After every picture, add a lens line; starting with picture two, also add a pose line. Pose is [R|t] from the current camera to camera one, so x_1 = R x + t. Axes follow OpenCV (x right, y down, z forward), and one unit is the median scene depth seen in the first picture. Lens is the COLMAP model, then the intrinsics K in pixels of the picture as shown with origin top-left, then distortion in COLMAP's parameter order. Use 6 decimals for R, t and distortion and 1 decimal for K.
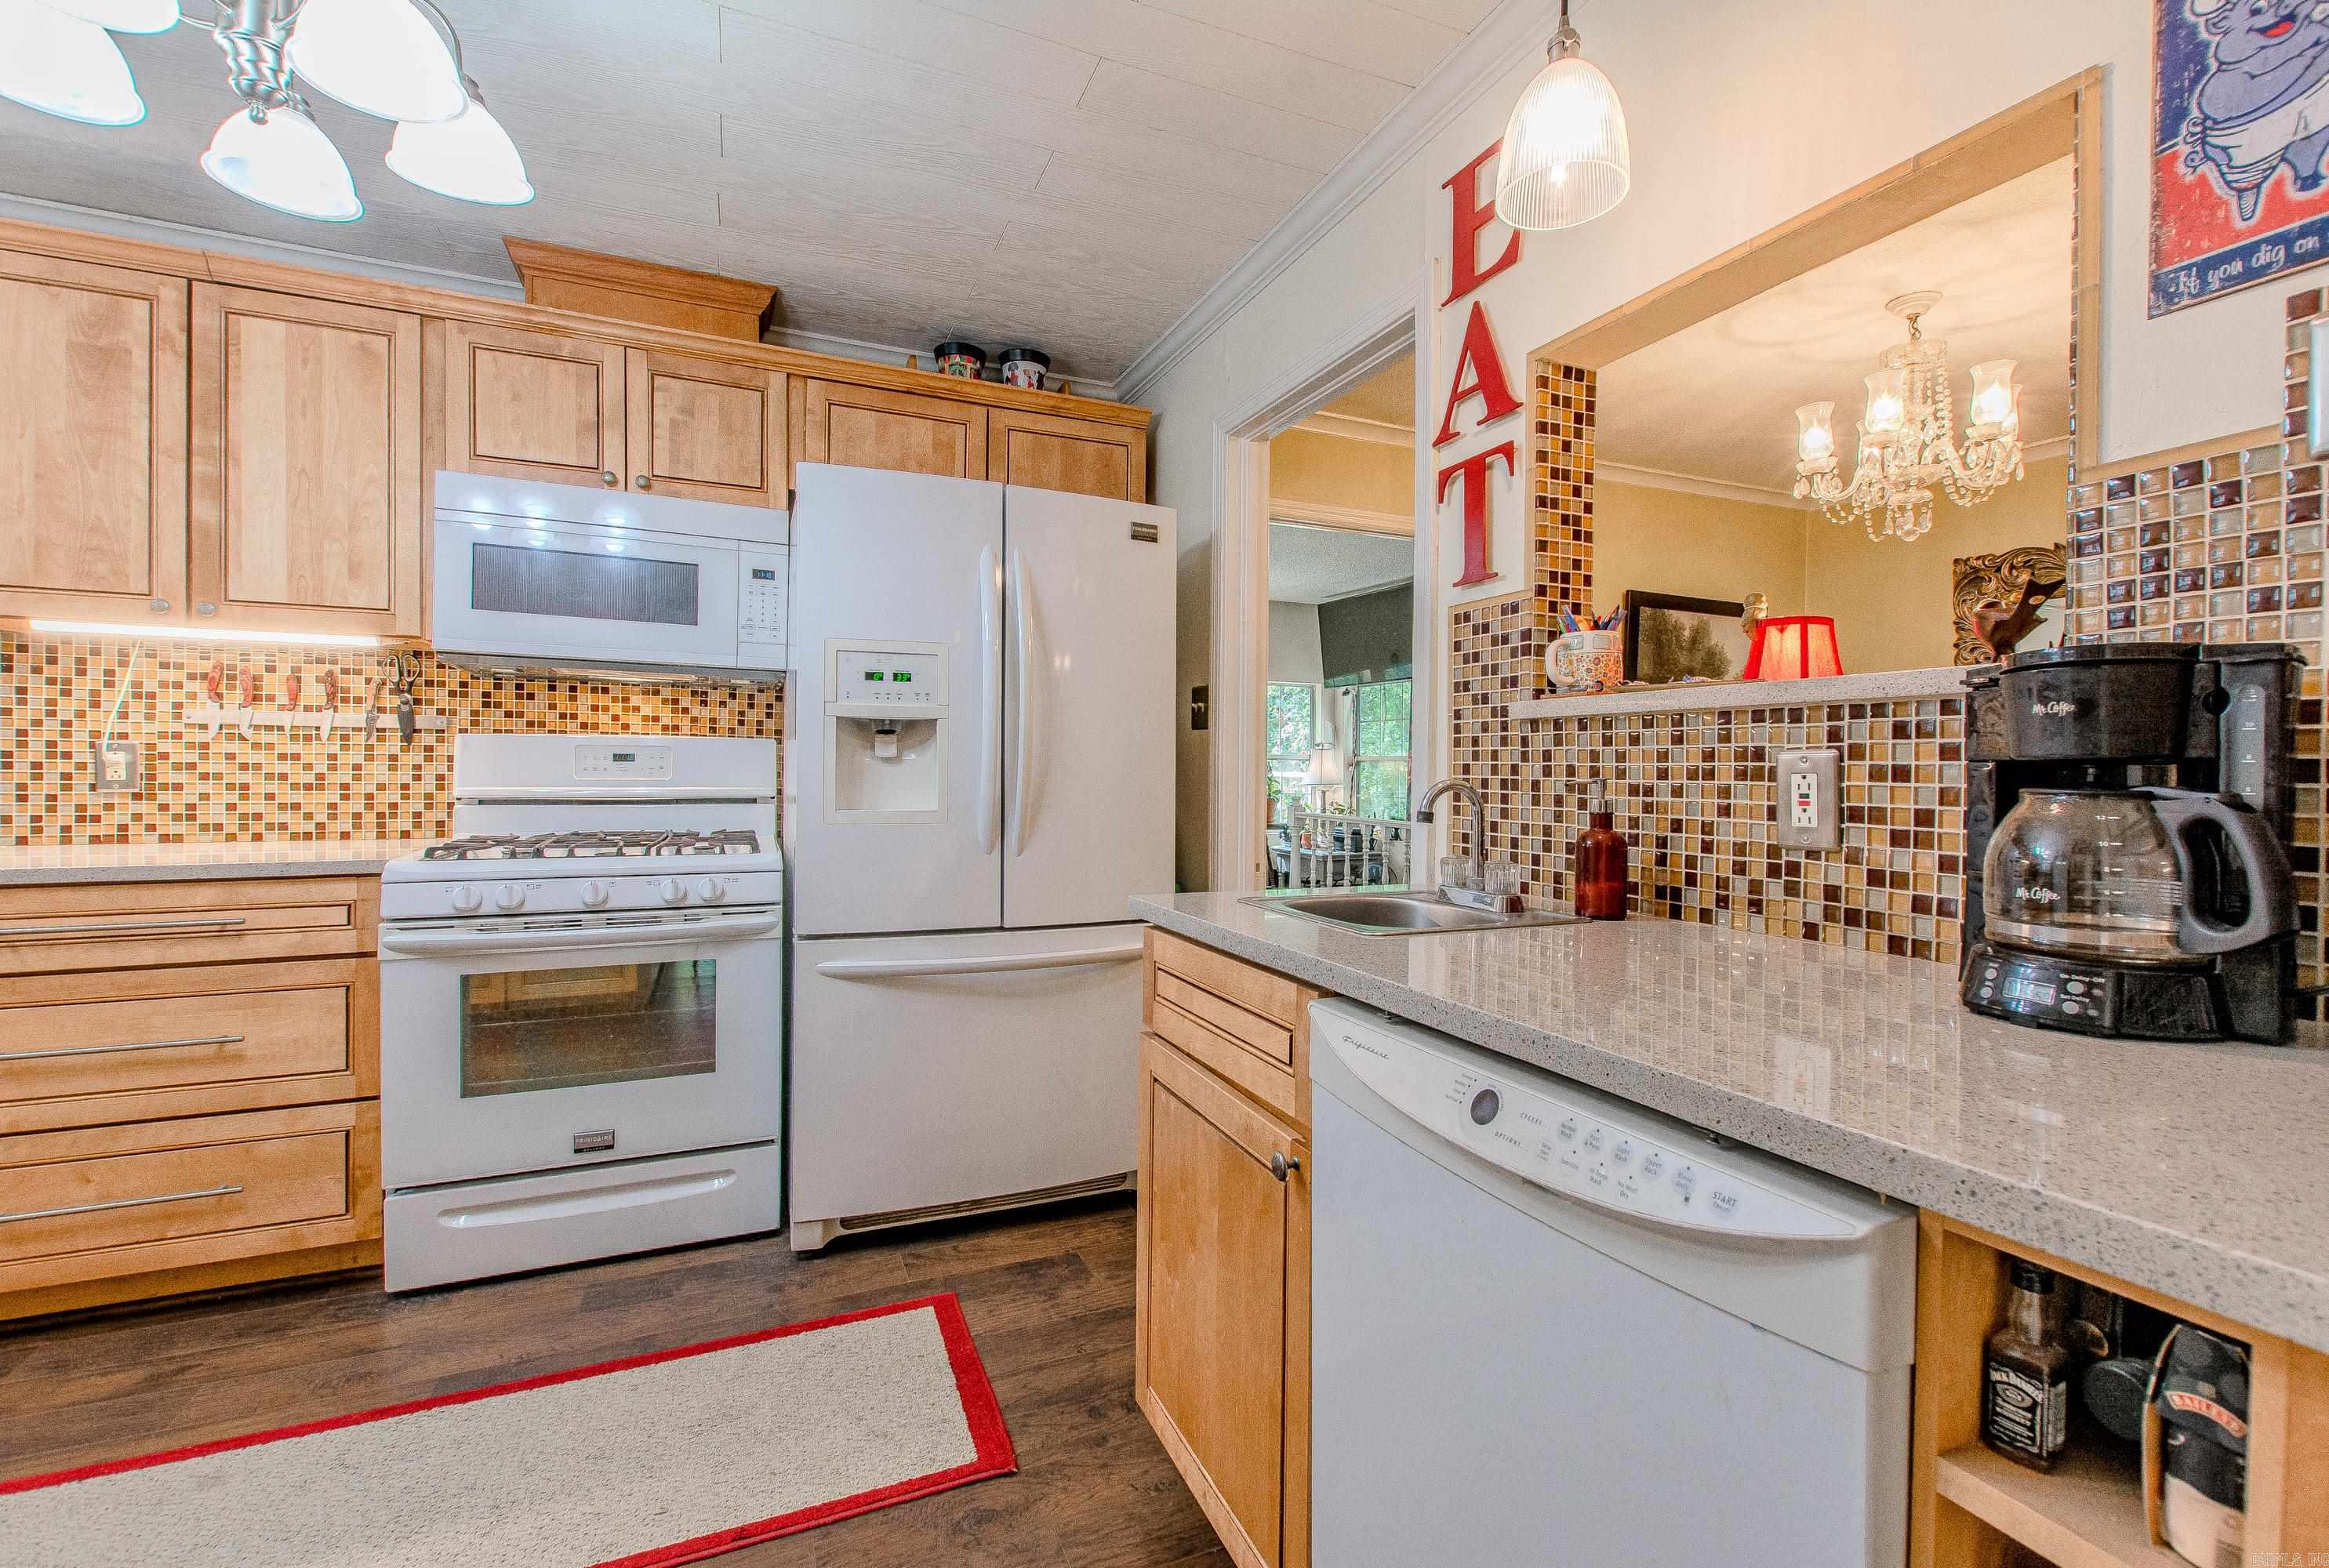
lens RADIAL K [[1024.4, 0, 1194.7], [0, 1024.4, 779.0], [0, 0, 1]] dist [0.002239, 0.000209]
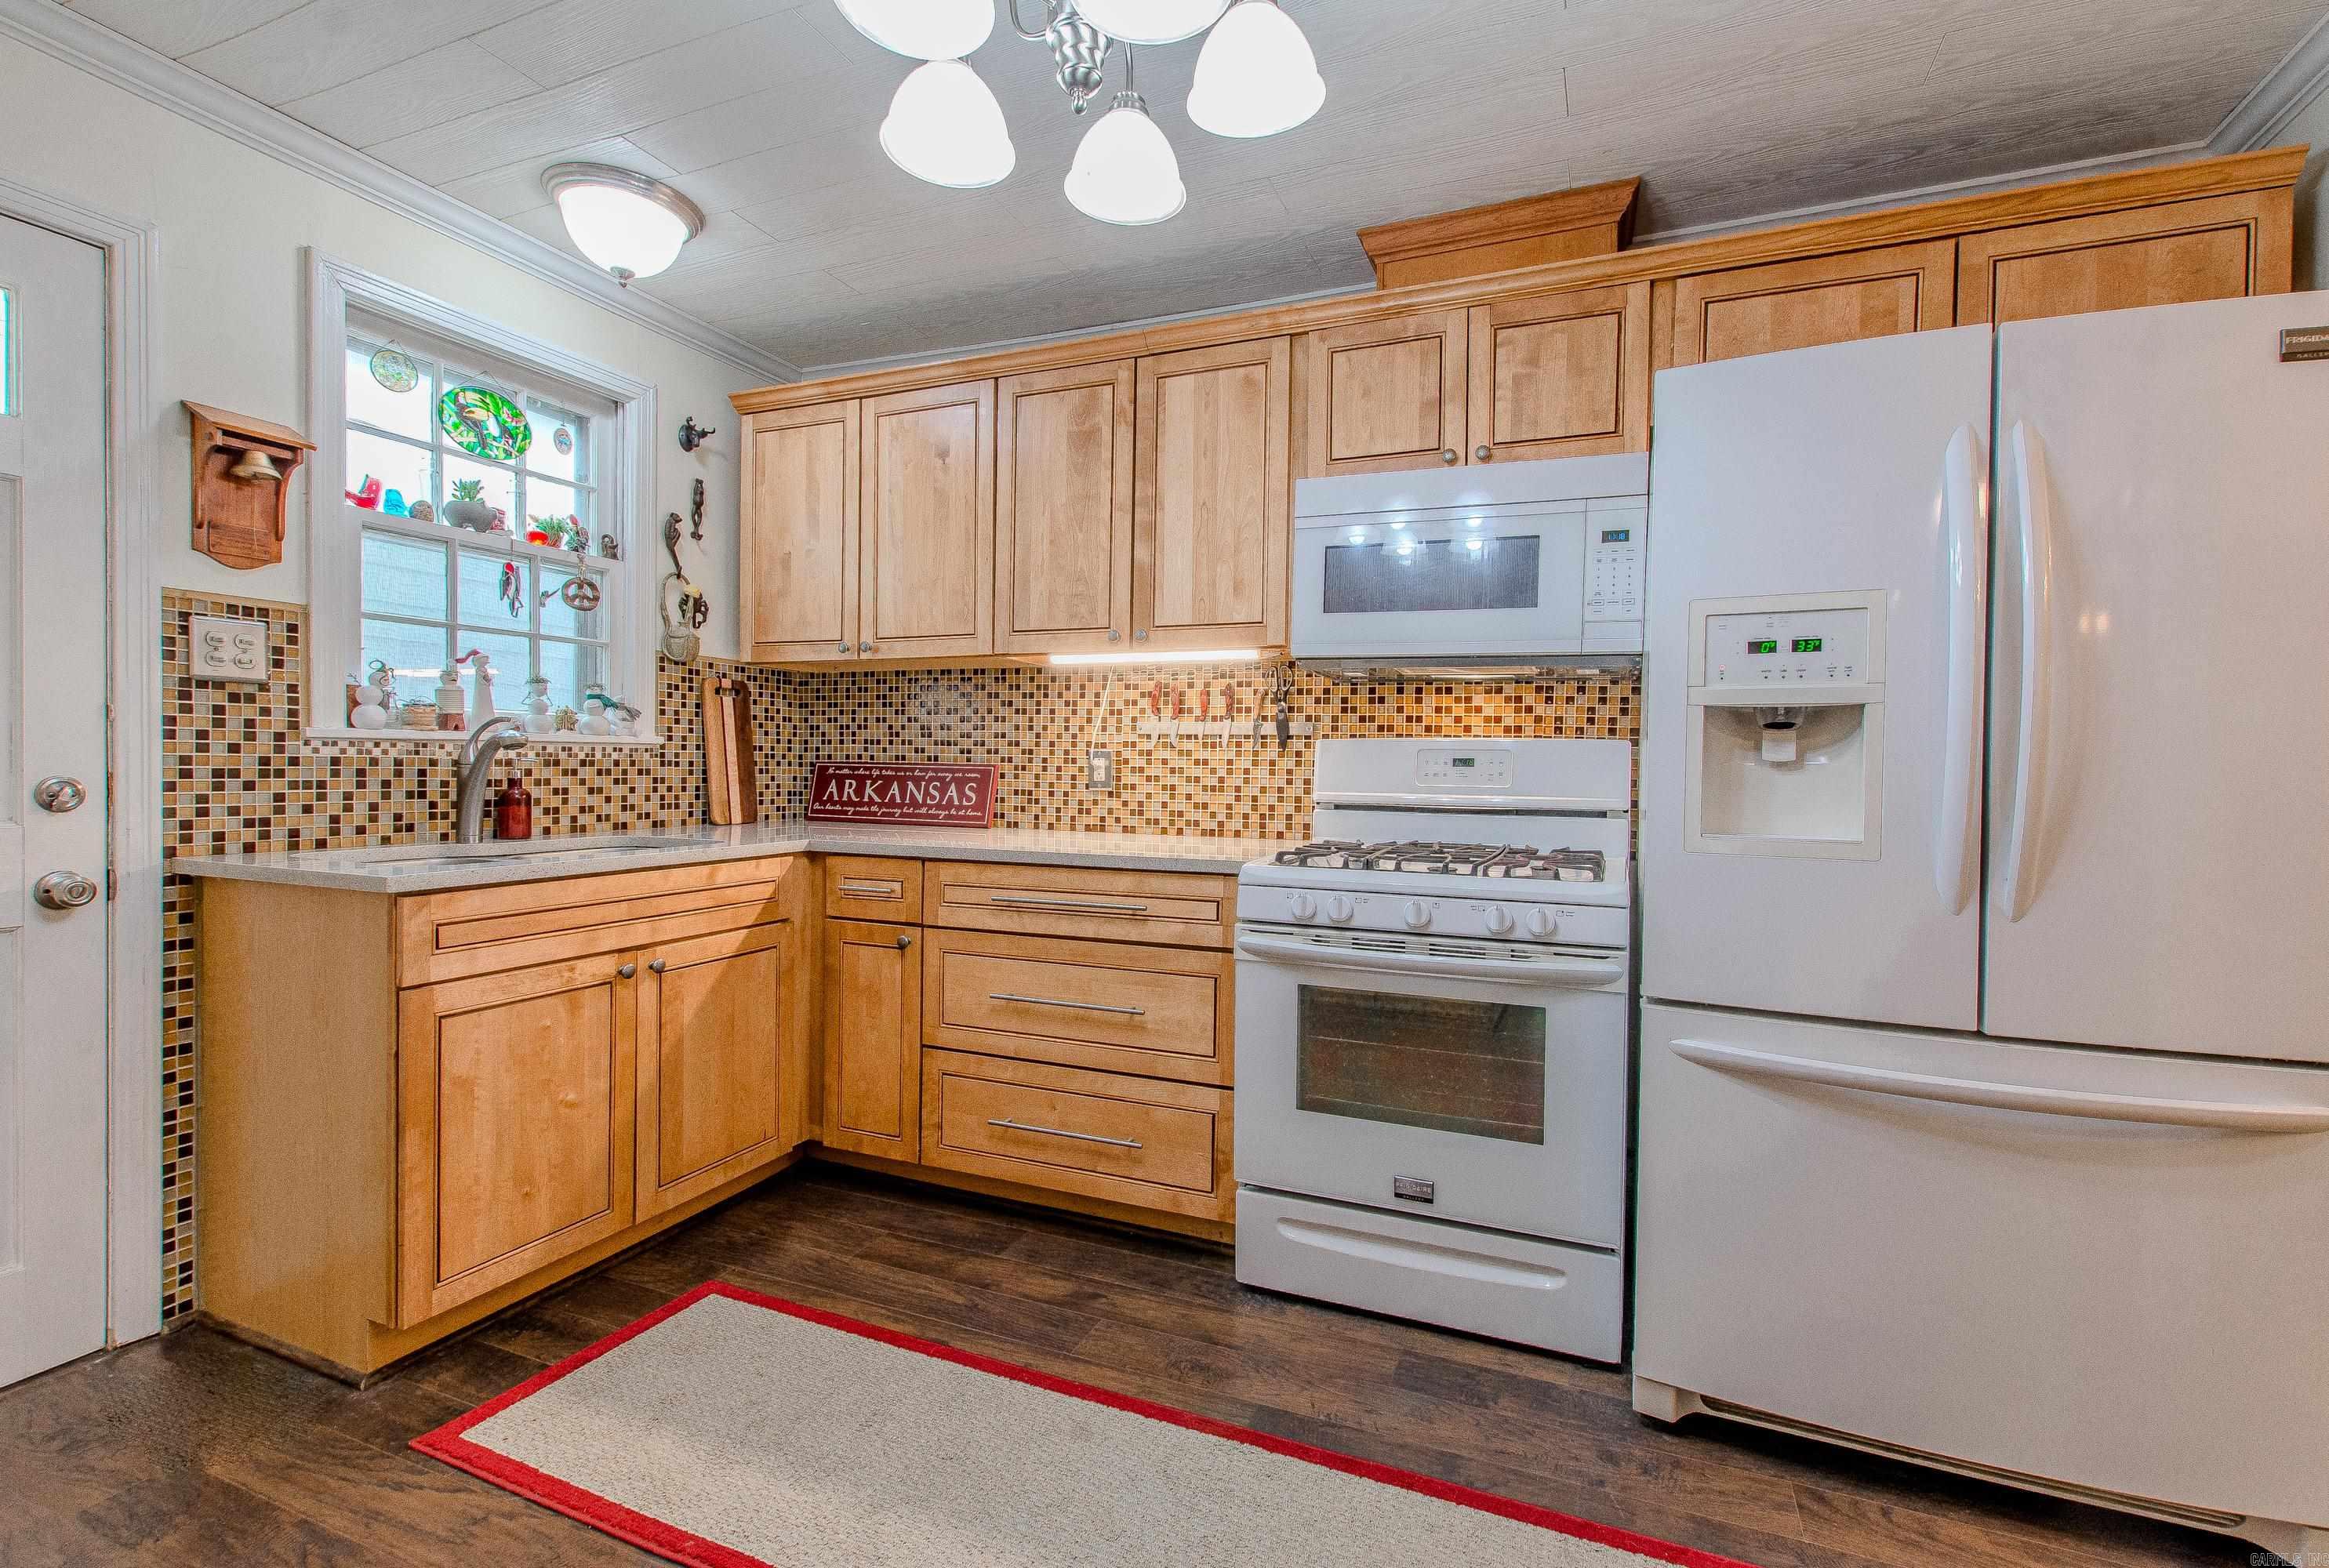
lens RADIAL K [[1024.4, 0, 1194.7], [0, 1024.4, 779.0], [0, 0, 1]] dist [0.002239, 0.000209]
pose [[0.687483, 0.010751, -0.726121, -0.064823], [-0.015100, 0.999886, 0.000507, -0.003428], [0.726043, 0.010616, 0.687567, 0.221514]]
